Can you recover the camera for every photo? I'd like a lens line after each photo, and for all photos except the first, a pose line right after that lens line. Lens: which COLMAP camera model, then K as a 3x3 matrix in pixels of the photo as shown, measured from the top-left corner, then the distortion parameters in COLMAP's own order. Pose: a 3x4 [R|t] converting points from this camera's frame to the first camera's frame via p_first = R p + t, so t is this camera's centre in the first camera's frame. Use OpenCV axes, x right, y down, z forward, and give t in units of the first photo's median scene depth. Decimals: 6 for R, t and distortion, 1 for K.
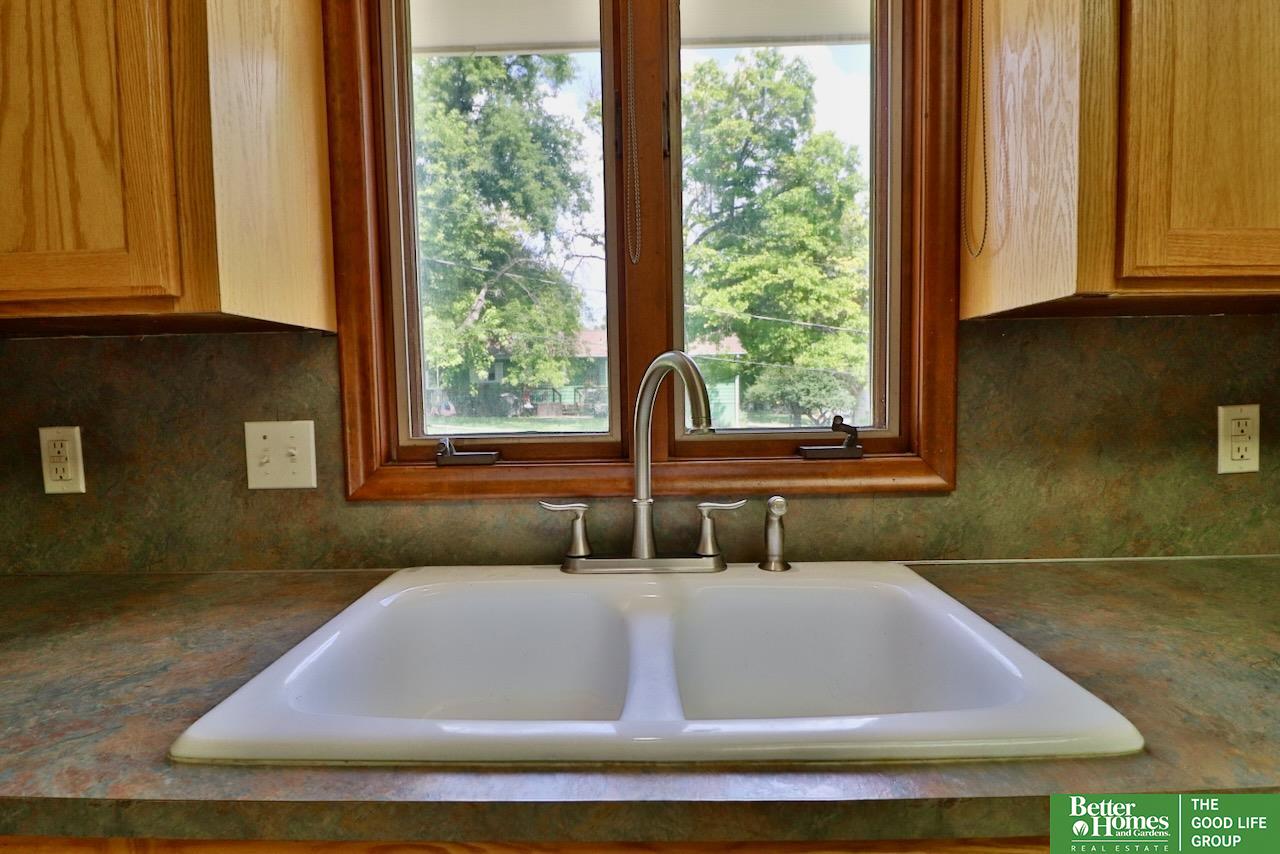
lens RADIAL K [[659.8, 0, 629.9], [0, 659.8, 434.9], [0, 0, 1]] dist [-0.002128, -0.009358]
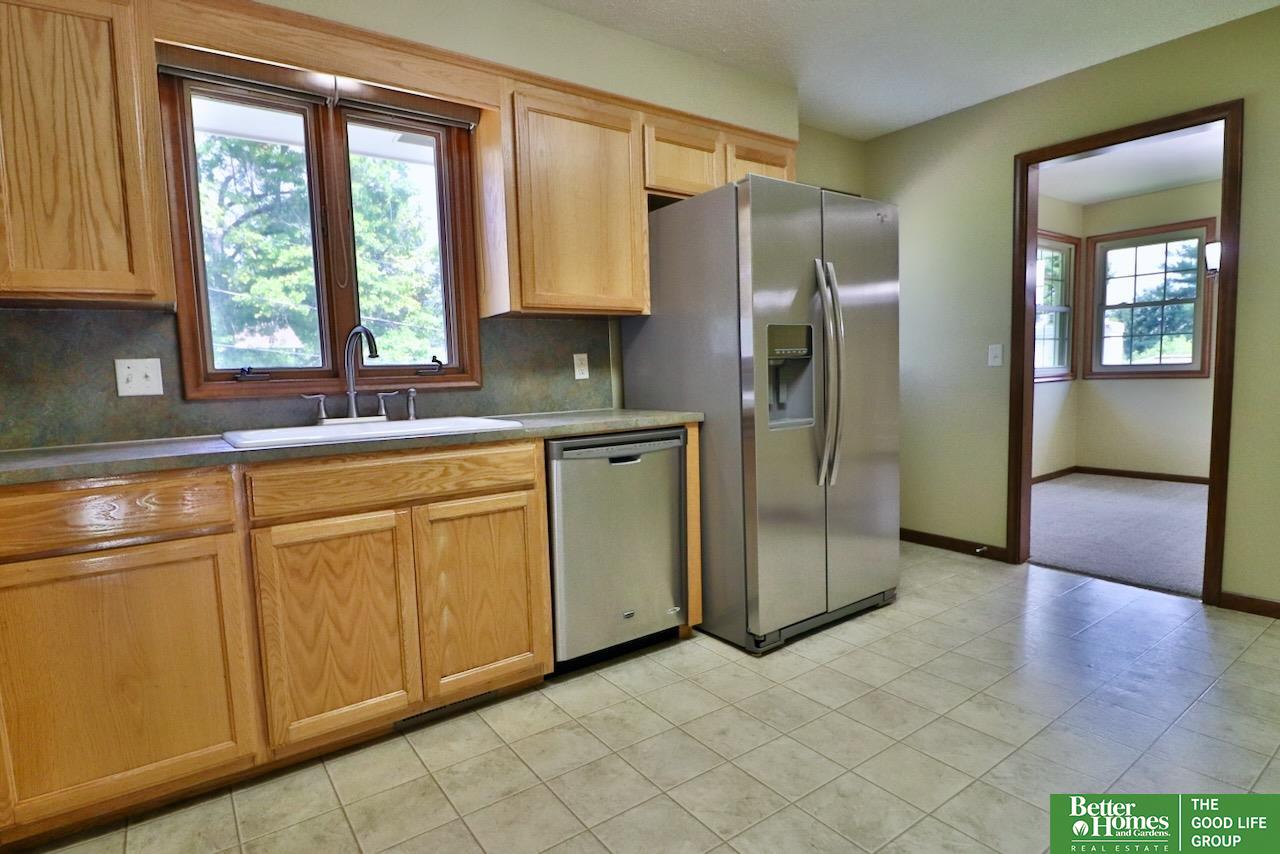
lens RADIAL K [[659.8, 0, 635.8], [0, 659.8, 433.2], [0, 0, 1]] dist [-0.002128, -0.009358]
pose [[0.798500, -0.064644, 0.598514, -0.024484], [0.062826, 0.997737, 0.023945, 0.010638], [-0.598708, 0.018482, 0.800754, -0.060155]]
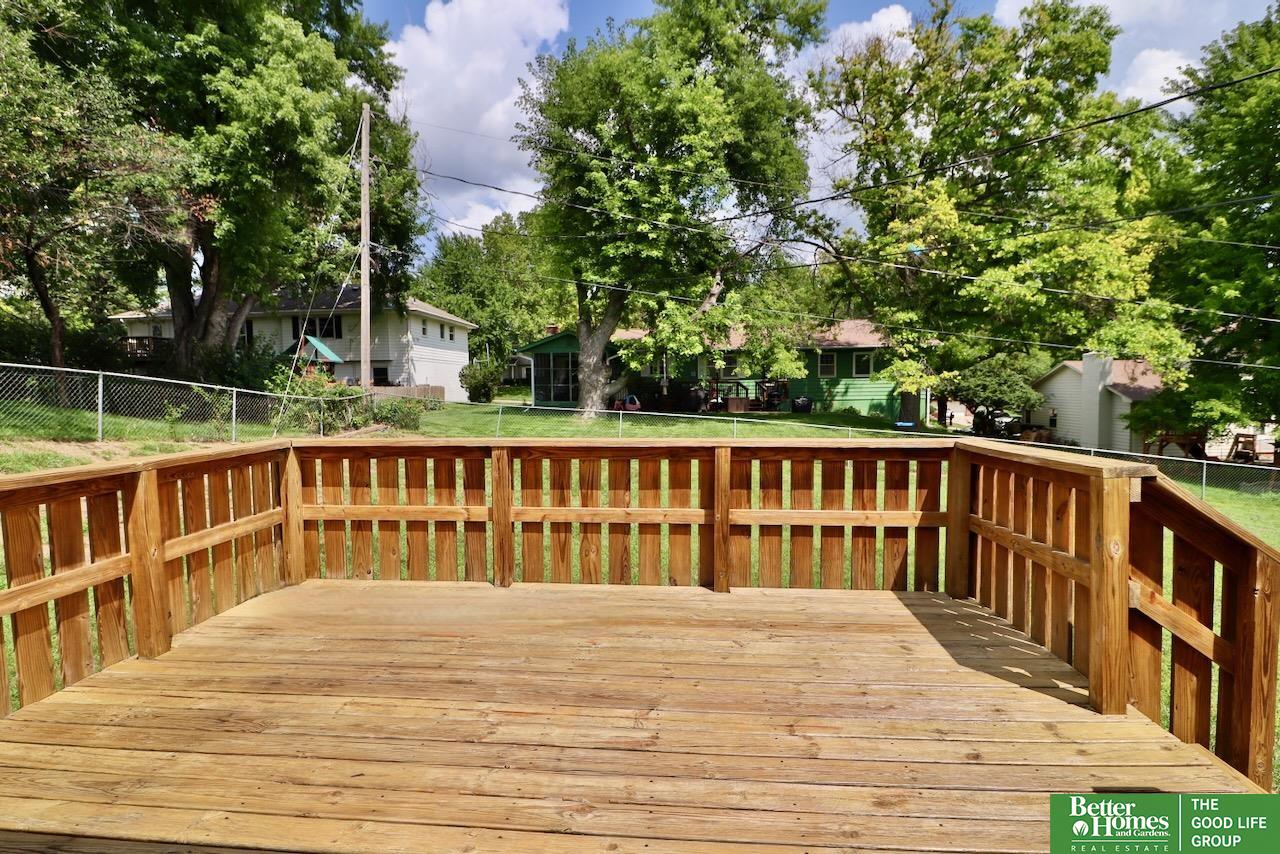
lens RADIAL K [[659.8, 0, 636.4], [0, 659.8, 433.3], [0, 0, 1]] dist [-0.002128, -0.009358]
pose [[0.998433, 0.005050, -0.055739, -0.300301], [-0.005212, 0.999983, -0.002773, 0.008403], [0.055724, 0.003059, 0.998442, 0.075475]]
